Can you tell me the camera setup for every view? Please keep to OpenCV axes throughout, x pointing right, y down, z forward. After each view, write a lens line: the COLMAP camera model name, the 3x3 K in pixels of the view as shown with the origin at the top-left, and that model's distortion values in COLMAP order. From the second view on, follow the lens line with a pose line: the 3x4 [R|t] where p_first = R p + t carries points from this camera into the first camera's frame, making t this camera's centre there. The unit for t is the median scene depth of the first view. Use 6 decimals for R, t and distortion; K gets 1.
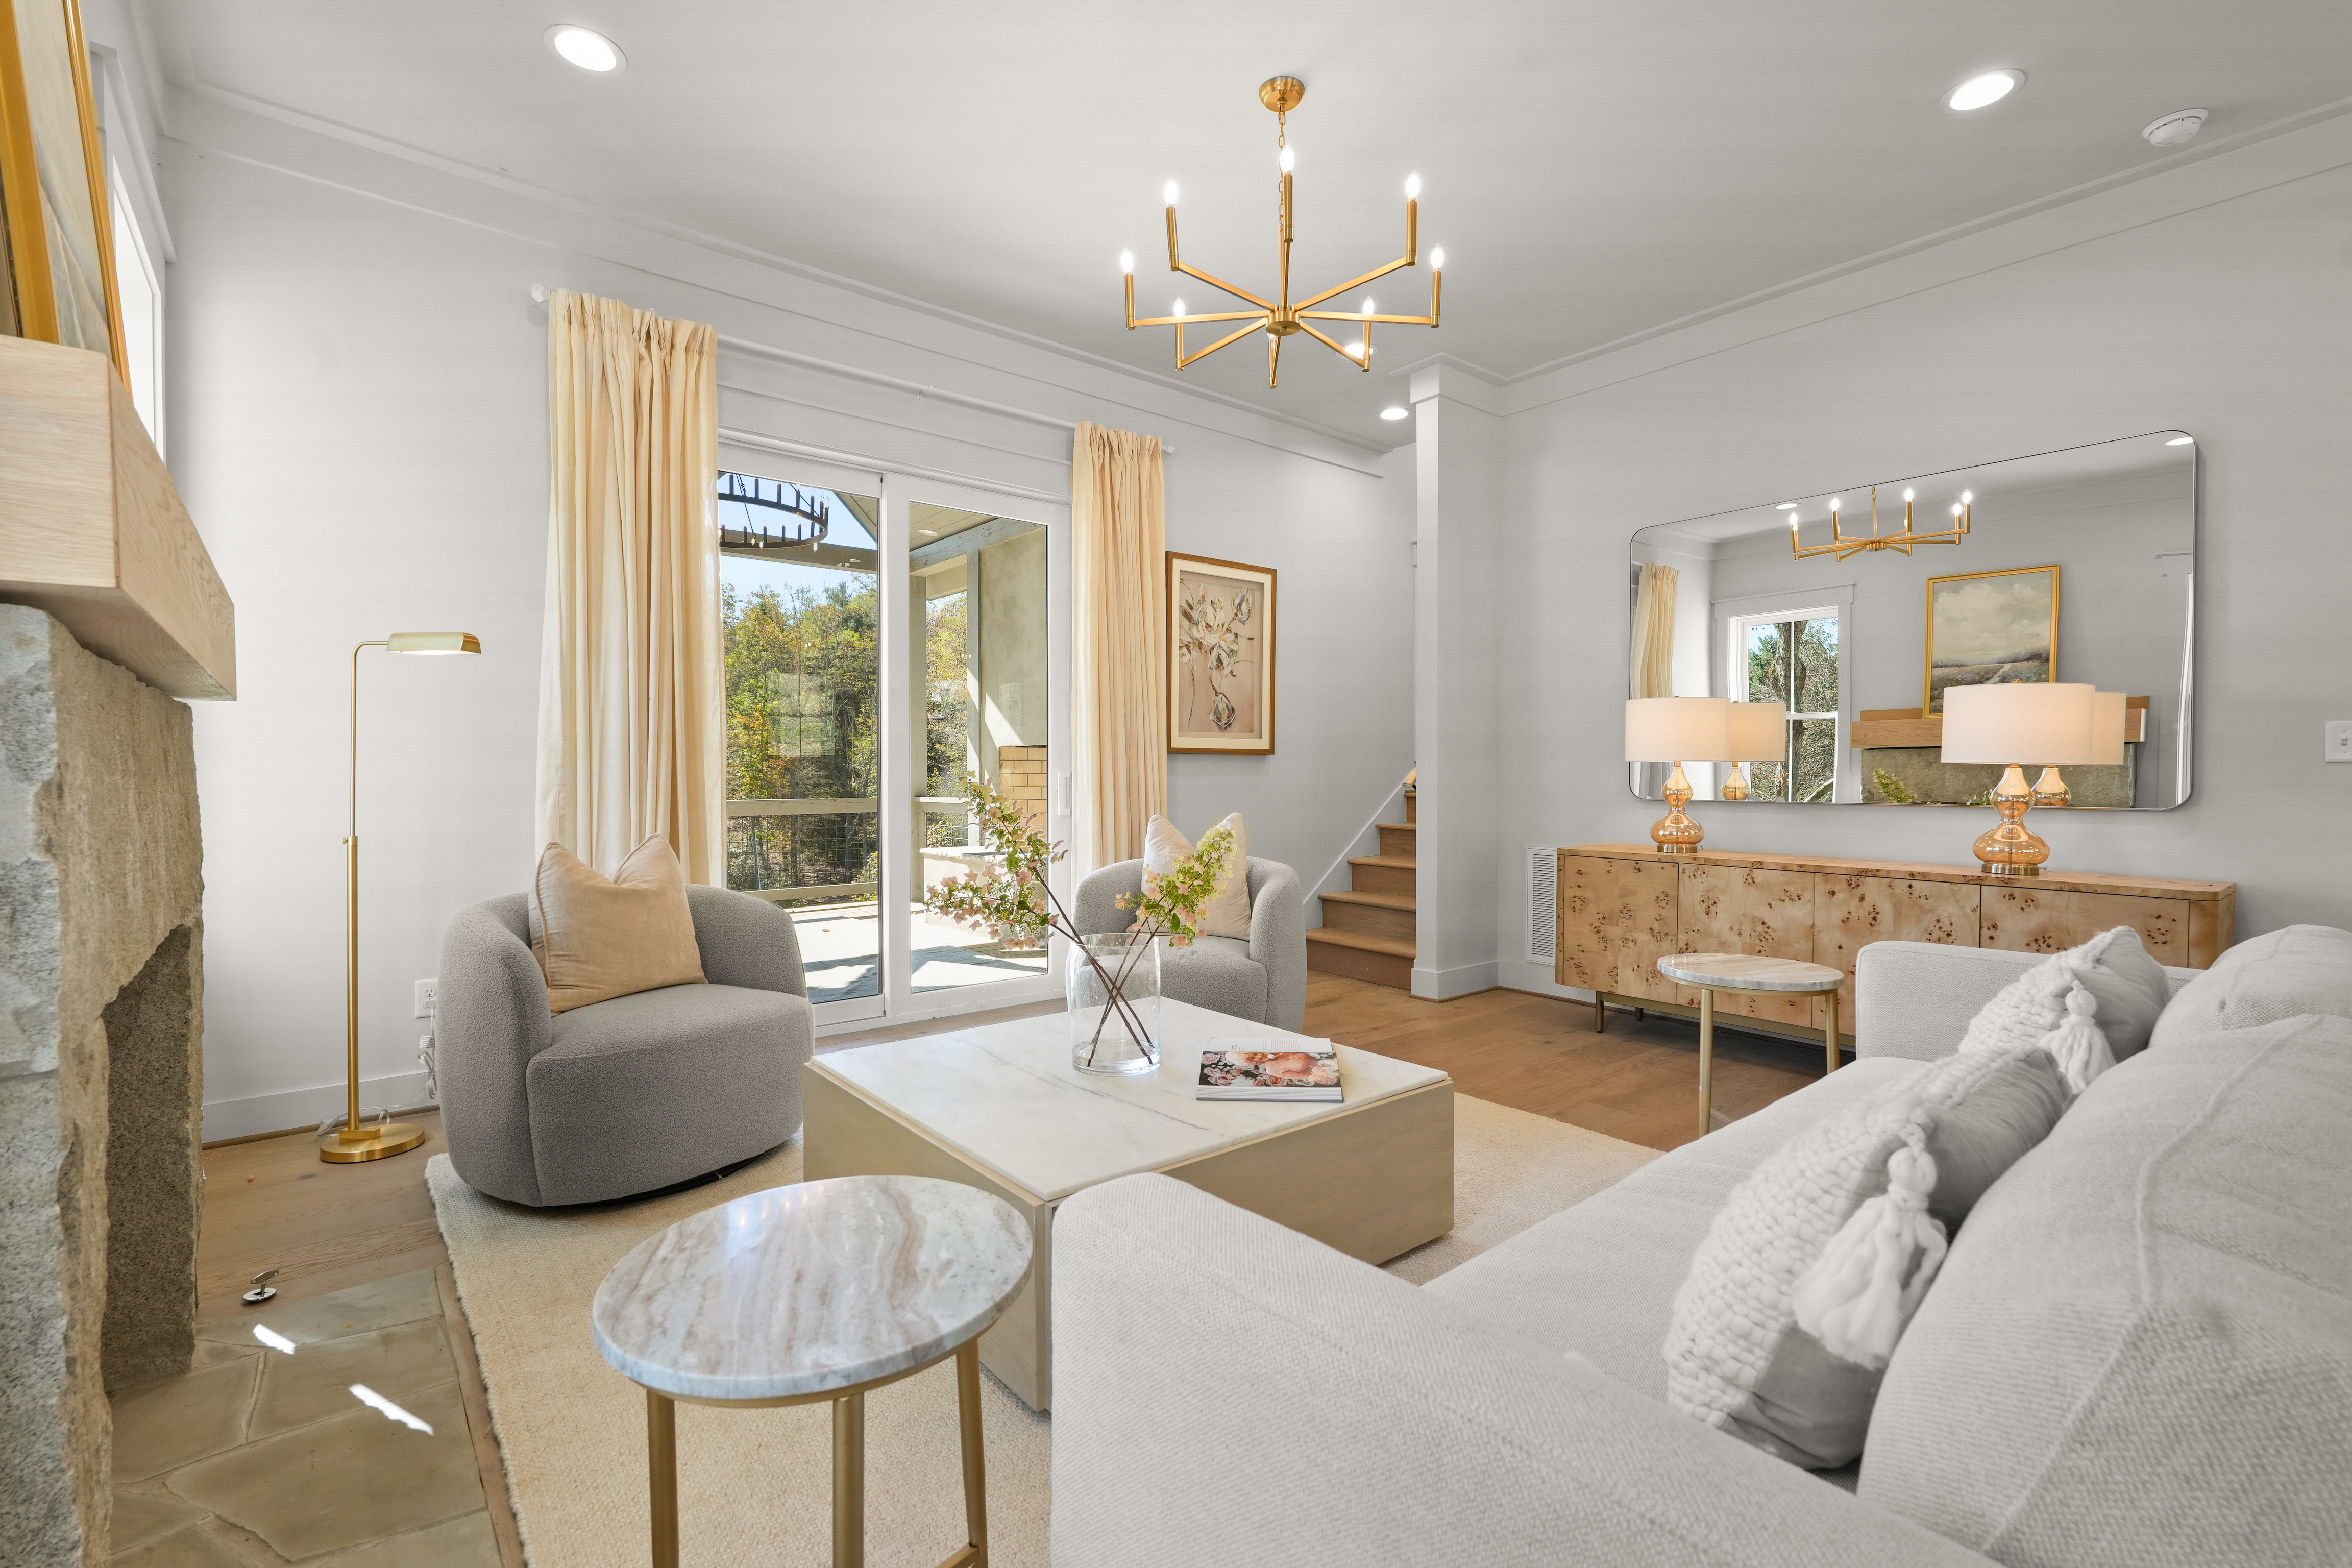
lens RADIAL K [[1051.9, 0, 1178.5], [0, 1051.9, 784.4], [0, 0, 1]] dist [0.002840, 0.000238]
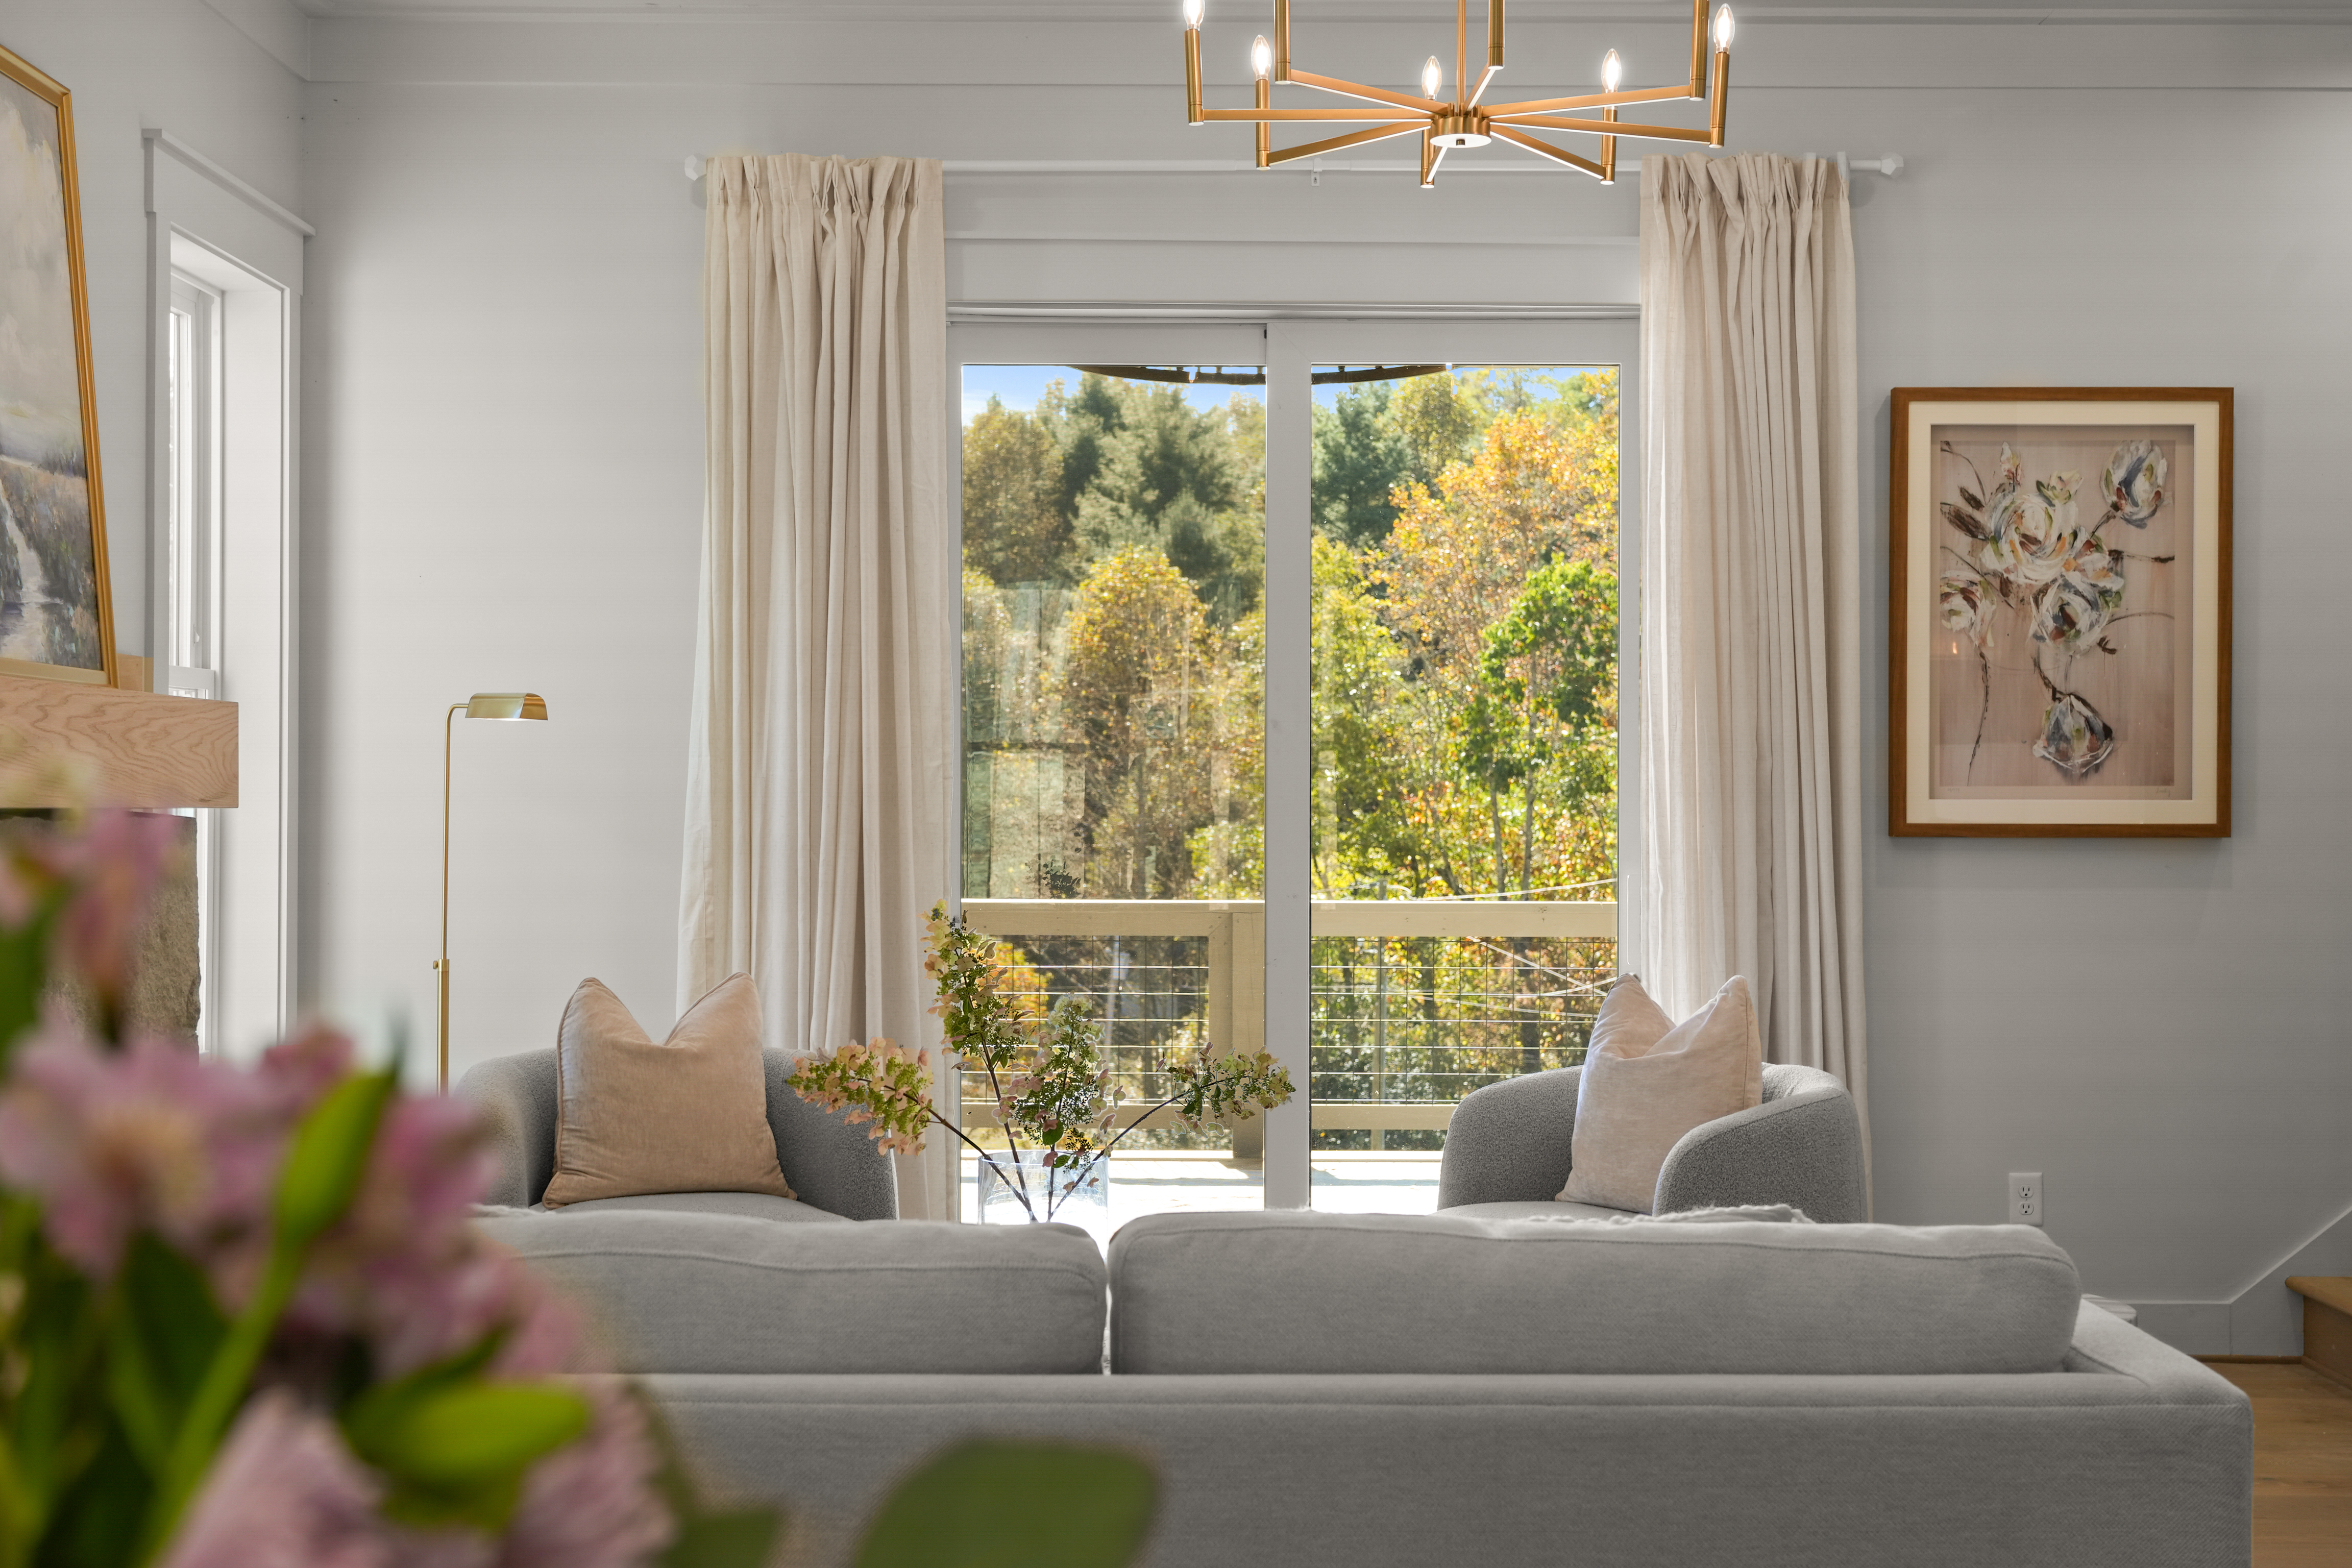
lens RADIAL K [[3273.3, 0, 1178.2], [0, 3273.3, 780.4], [0, 0, 1]] dist [0.013596, 0.000000]
pose [[0.762990, 0.003873, -0.646398, 0.668730], [-0.011604, 0.999903, -0.007705, -0.039310], [0.646306, 0.013380, 0.762961, -0.269865]]
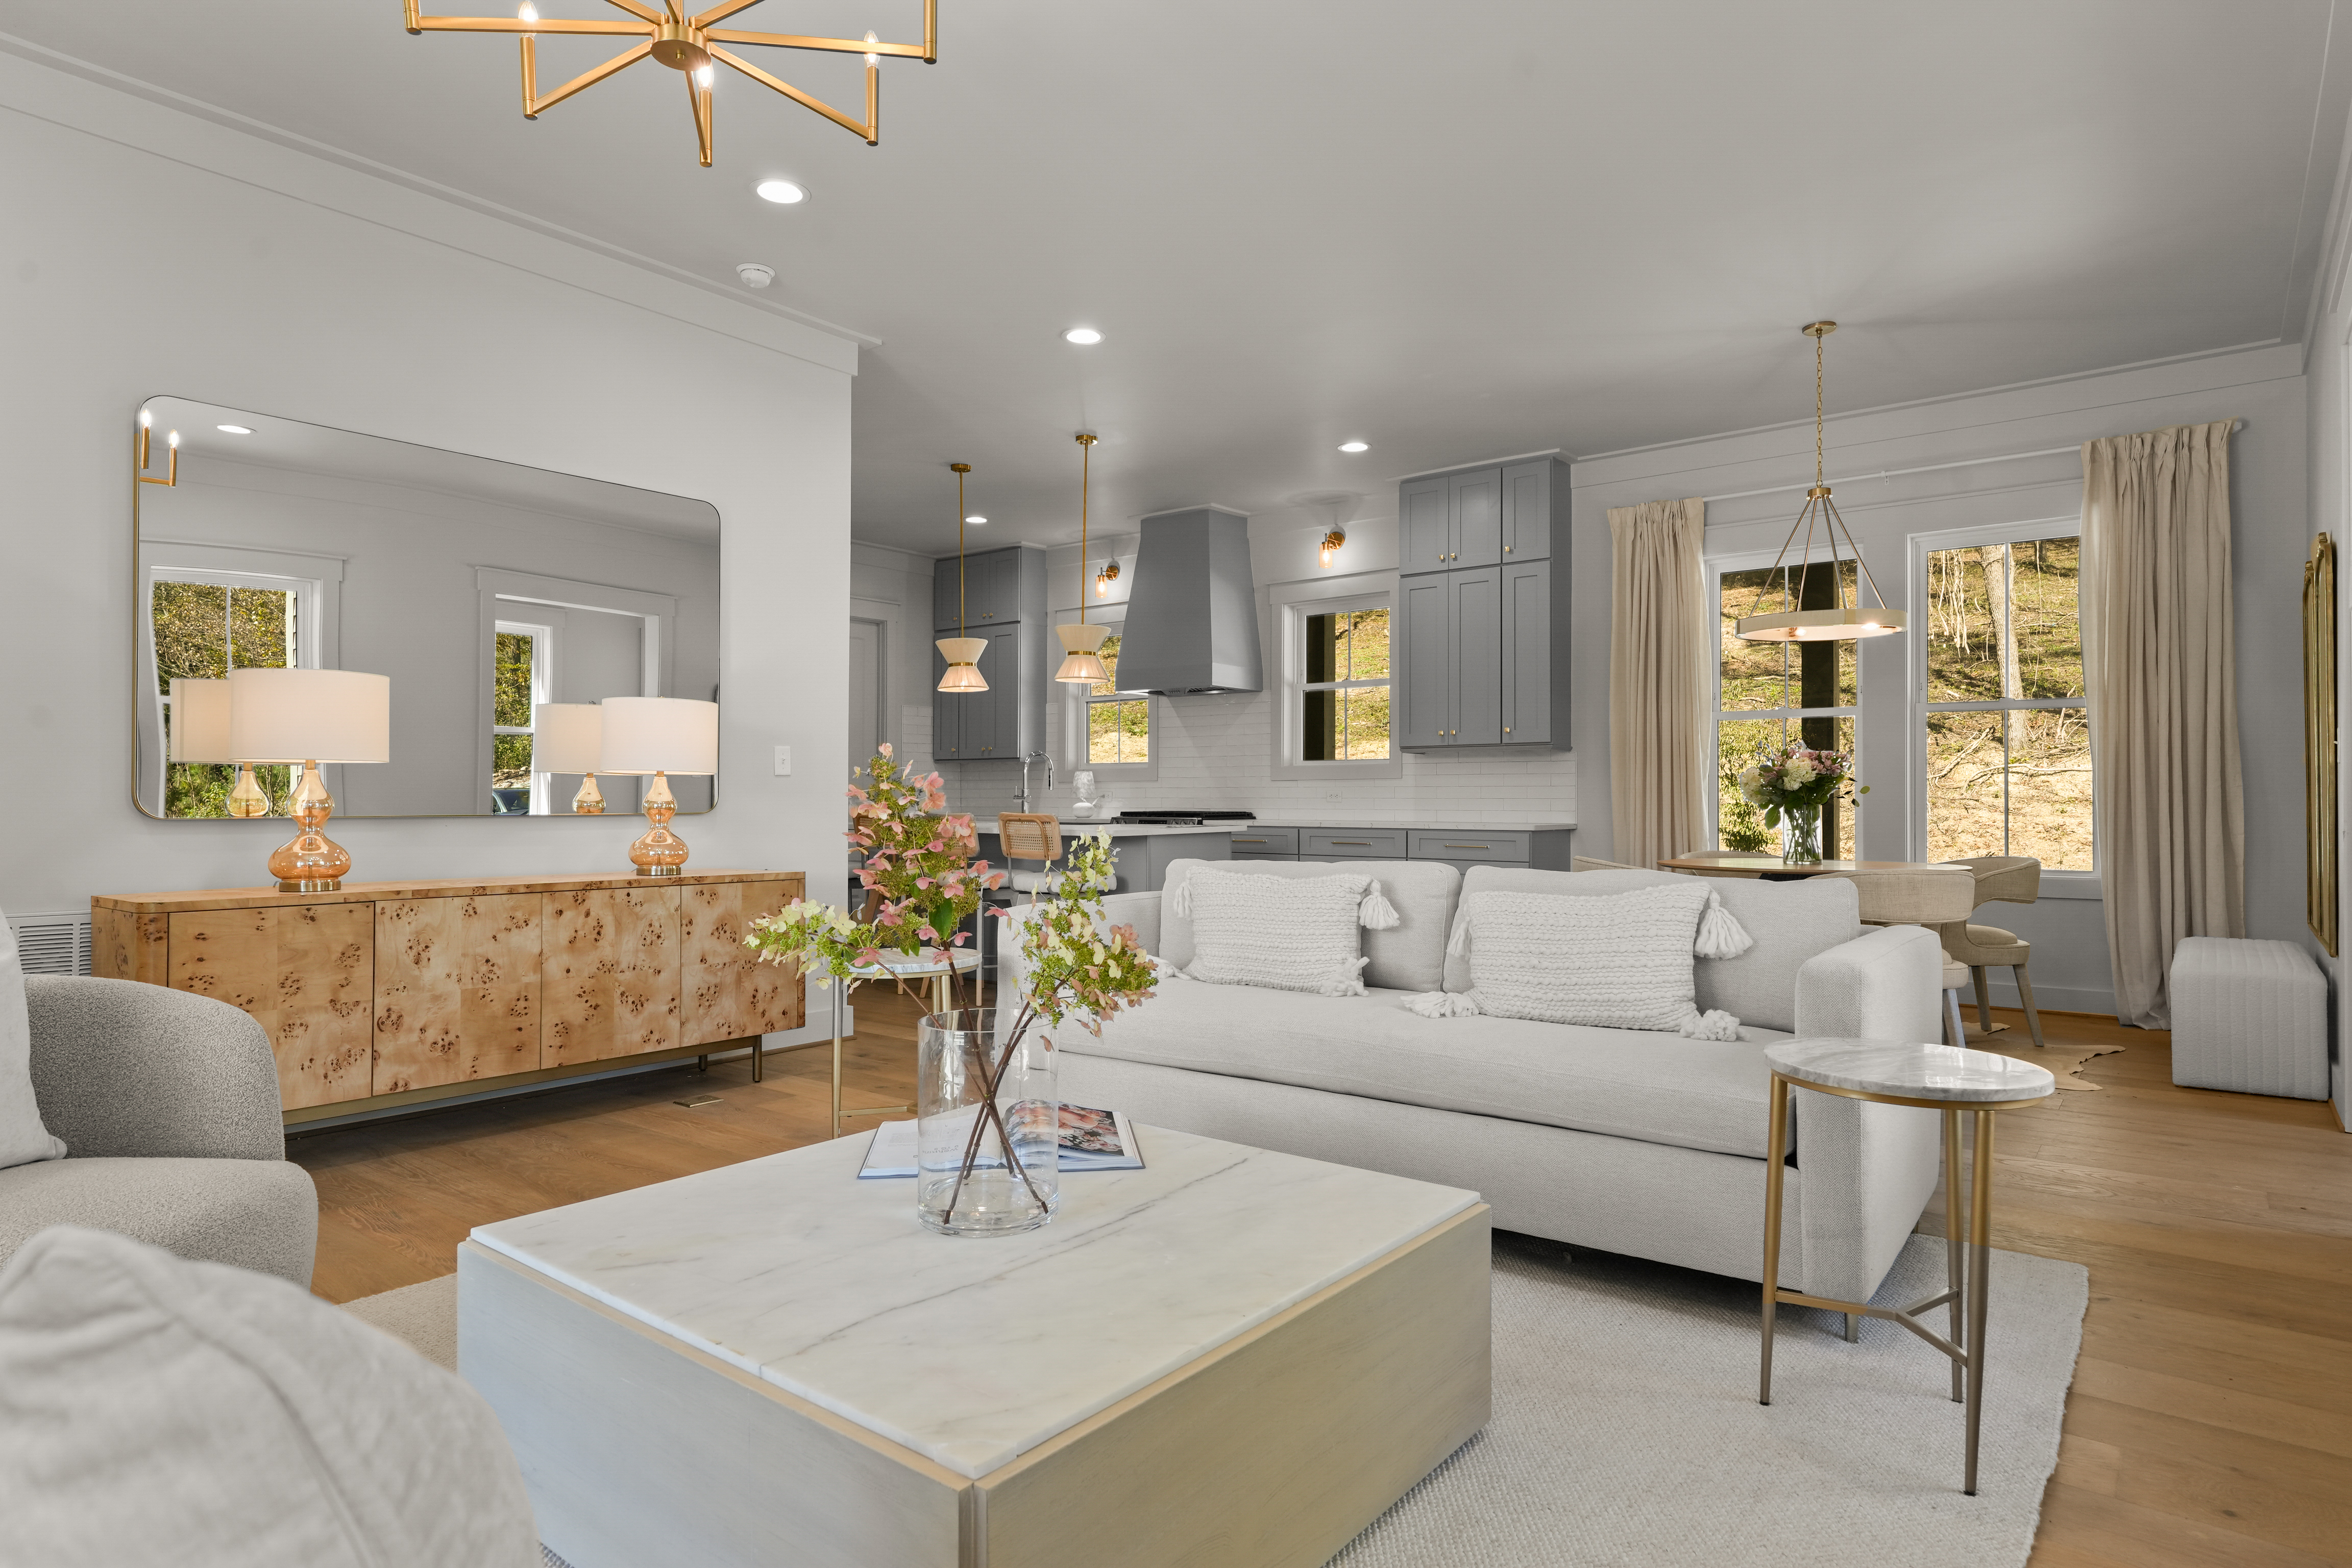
lens RADIAL K [[1301.9, 0, 1182.4], [0, 1301.9, 788.1], [0, 0, 1]] dist [0.002715, 0.000165]
pose [[-0.227018, 0.008854, 0.973850, -0.564338], [0.012545, 0.999902, -0.006167, 0.009785], [-0.973810, 0.010817, -0.227107, 0.701901]]
